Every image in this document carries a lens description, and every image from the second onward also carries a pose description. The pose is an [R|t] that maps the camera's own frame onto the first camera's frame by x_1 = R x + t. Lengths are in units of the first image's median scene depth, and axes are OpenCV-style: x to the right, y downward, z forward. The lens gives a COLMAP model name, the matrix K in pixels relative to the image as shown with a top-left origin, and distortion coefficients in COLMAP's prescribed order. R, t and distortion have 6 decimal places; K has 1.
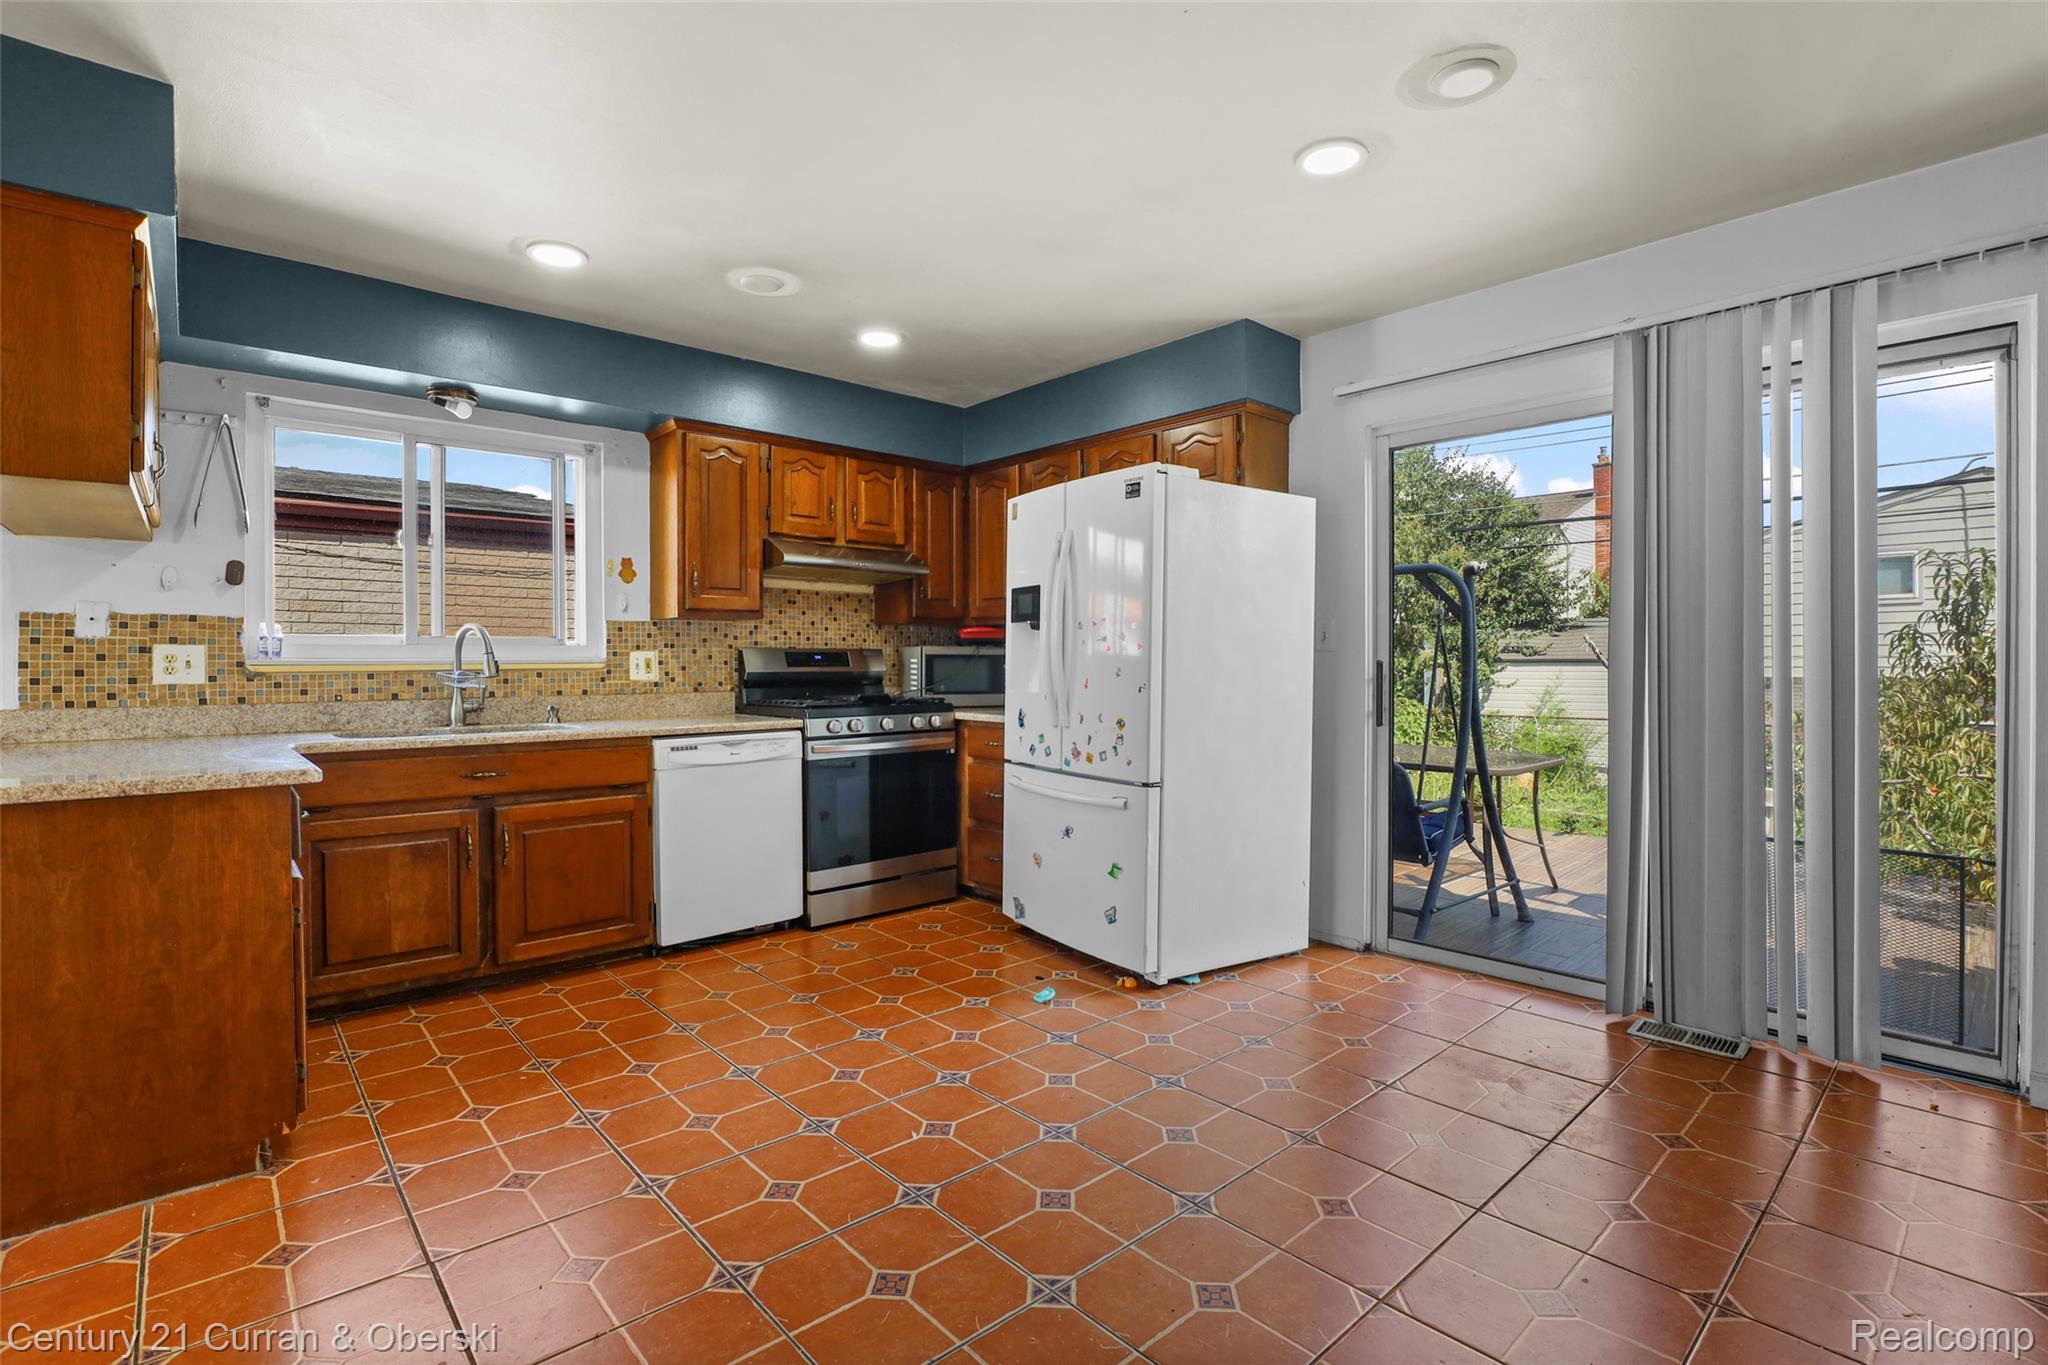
lens RADIAL K [[948.6, 0, 1021.8], [0, 948.6, 669.2], [0, 0, 1]] dist [-0.034710, 0.006909]
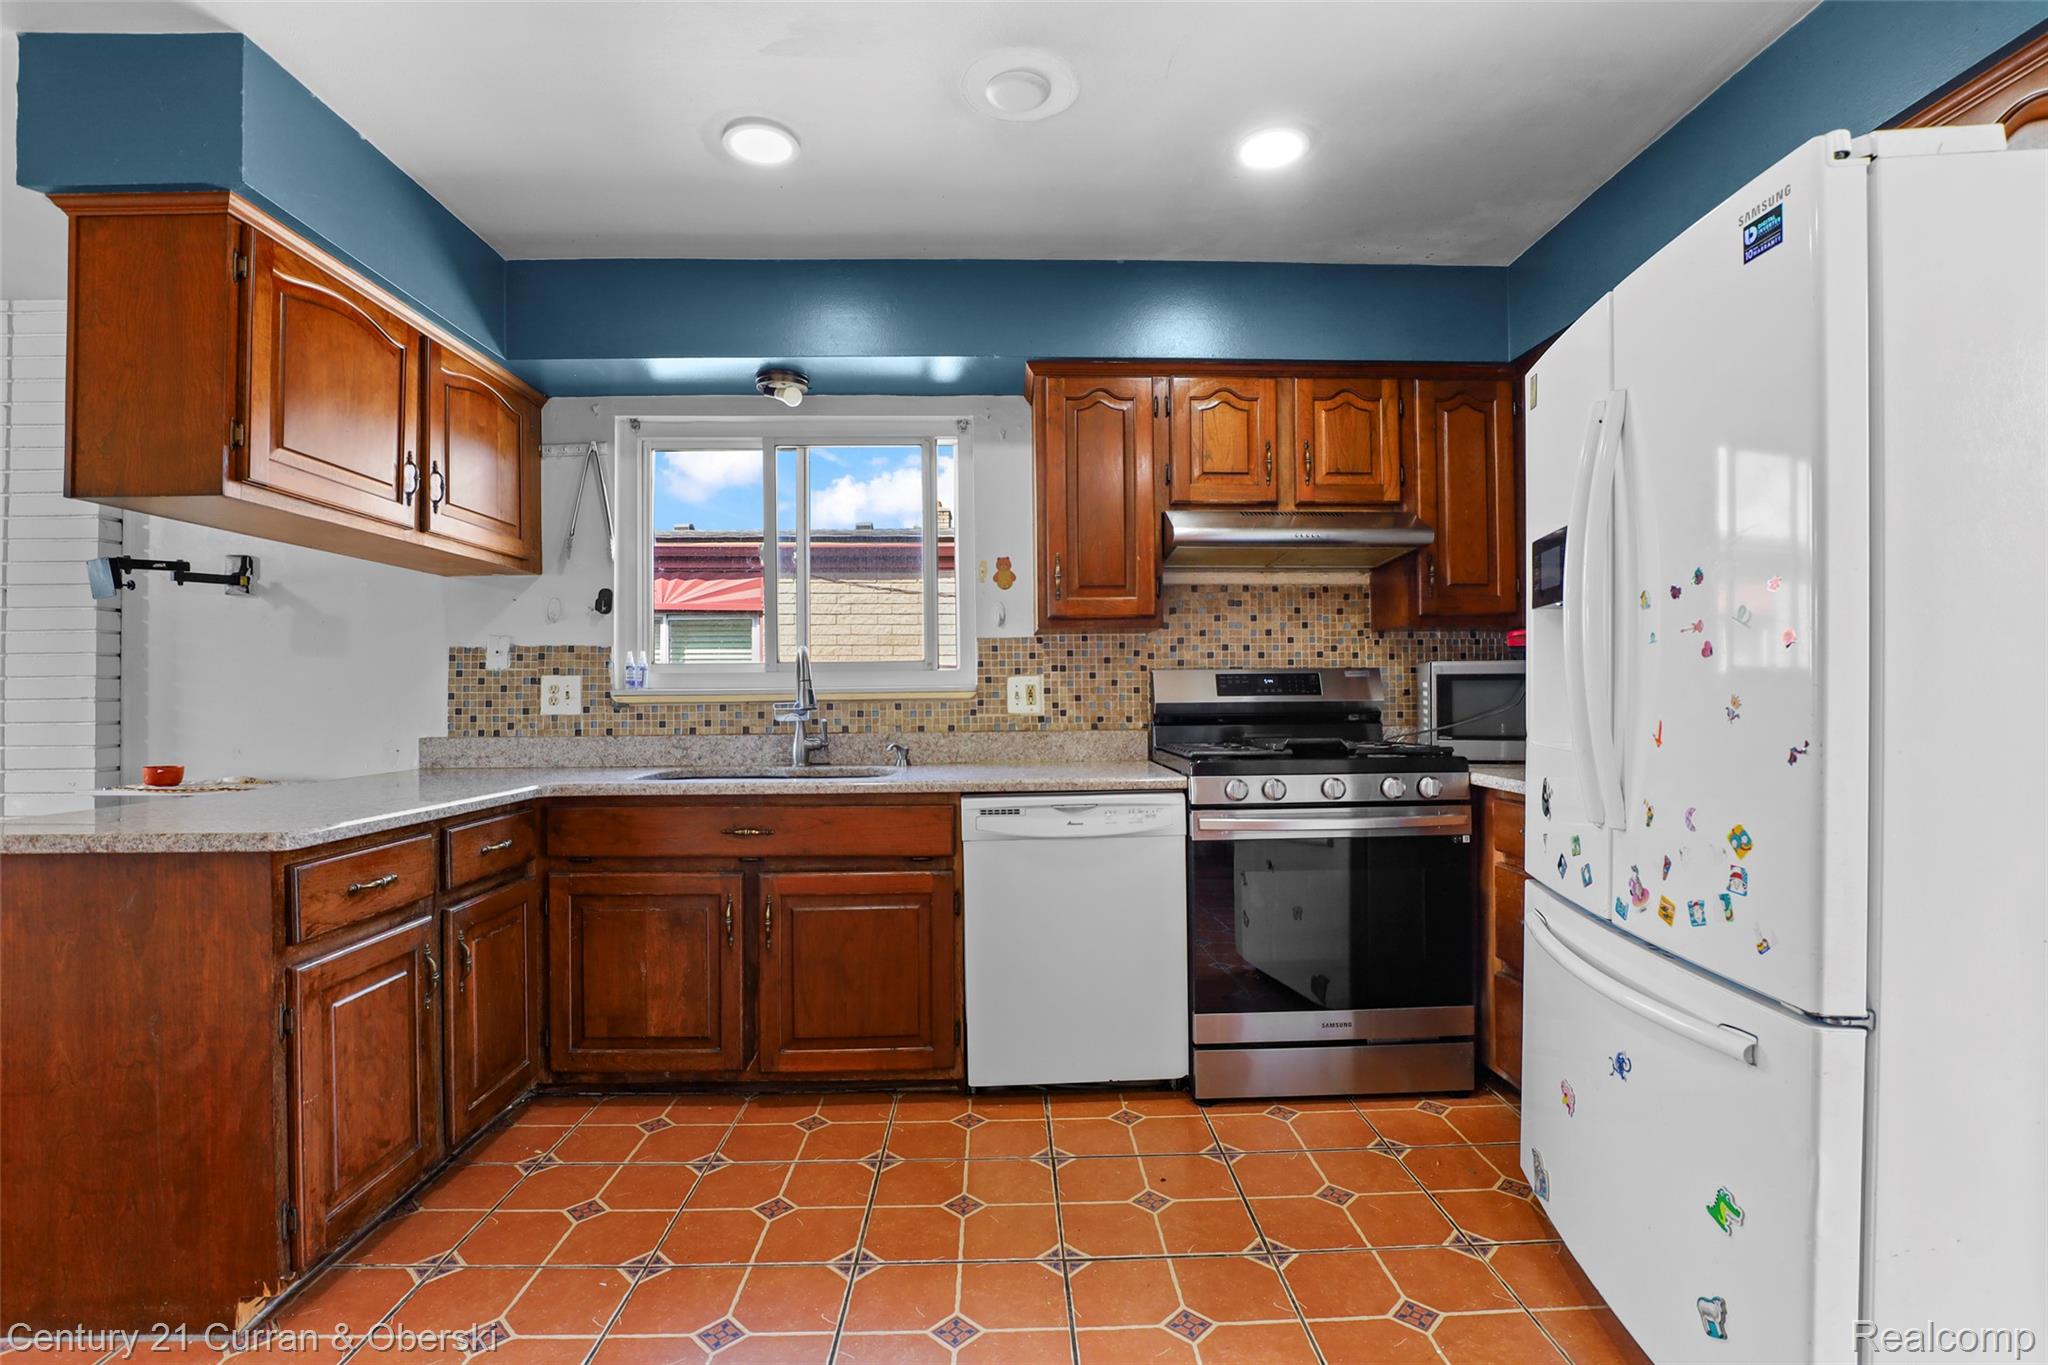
lens RADIAL K [[948.6, 0, 1027.5], [0, 948.6, 682.6], [0, 0, 1]] dist [-0.034710, 0.006909]
pose [[0.764689, -0.011477, -0.644297, 0.120429], [0.001572, 0.999872, -0.015945, -0.001689], [0.644398, 0.011180, 0.764609, 0.488466]]
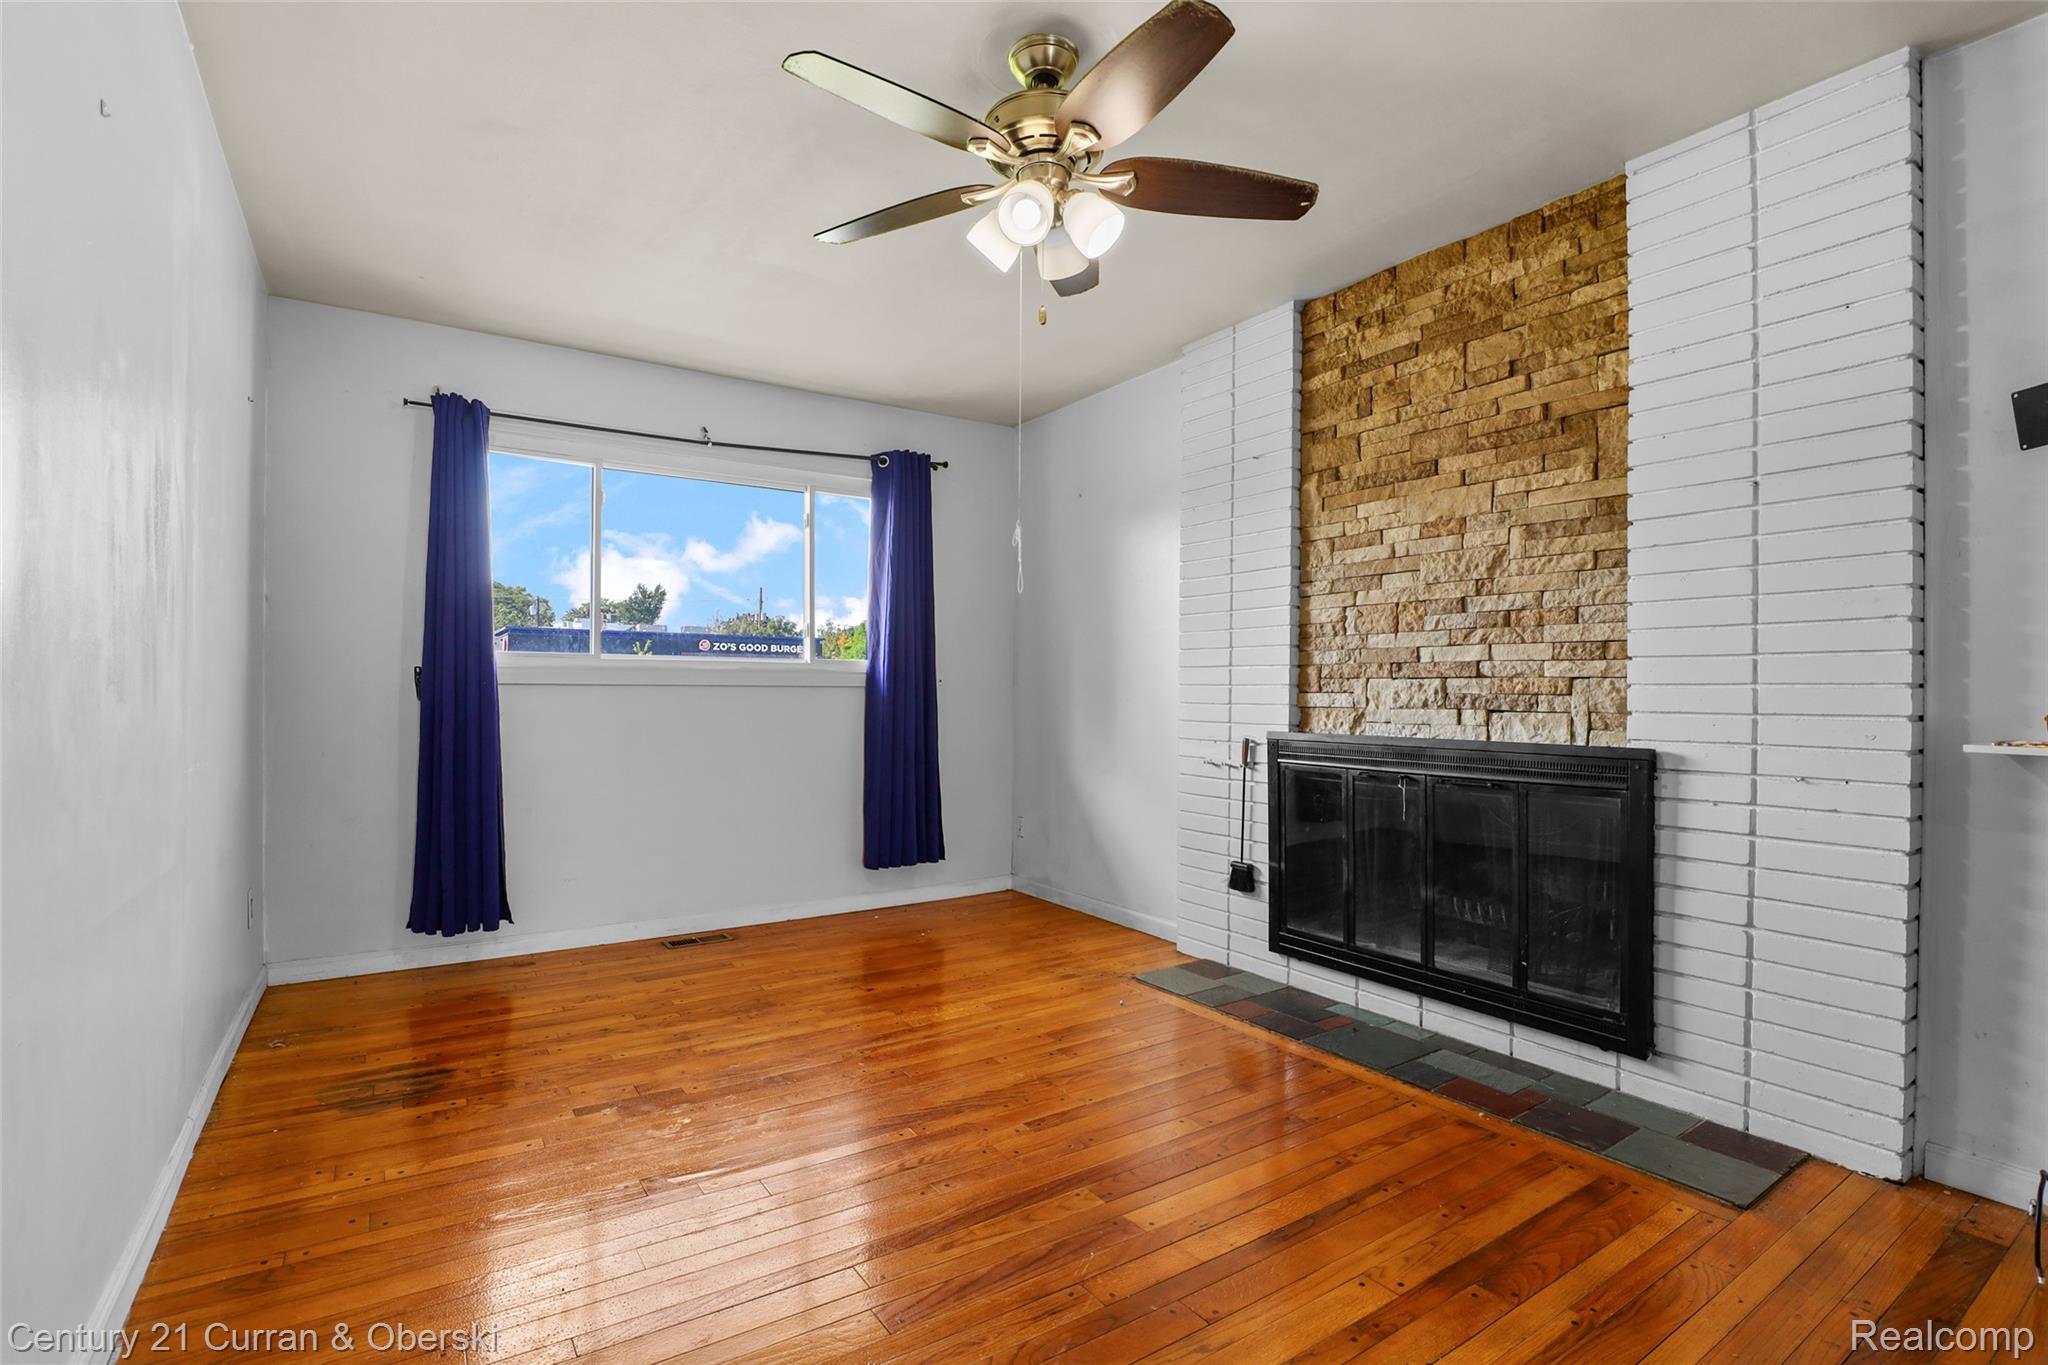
lens RADIAL K [[948.6, 0, 1020.6], [0, 948.6, 691.1], [0, 0, 1]] dist [-0.034710, 0.006909]
pose [[-0.138852, 0.003607, -0.990307, -0.431432], [-0.011071, 0.999925, 0.005195, 0.051248], [0.990251, 0.011685, -0.138802, 0.087658]]
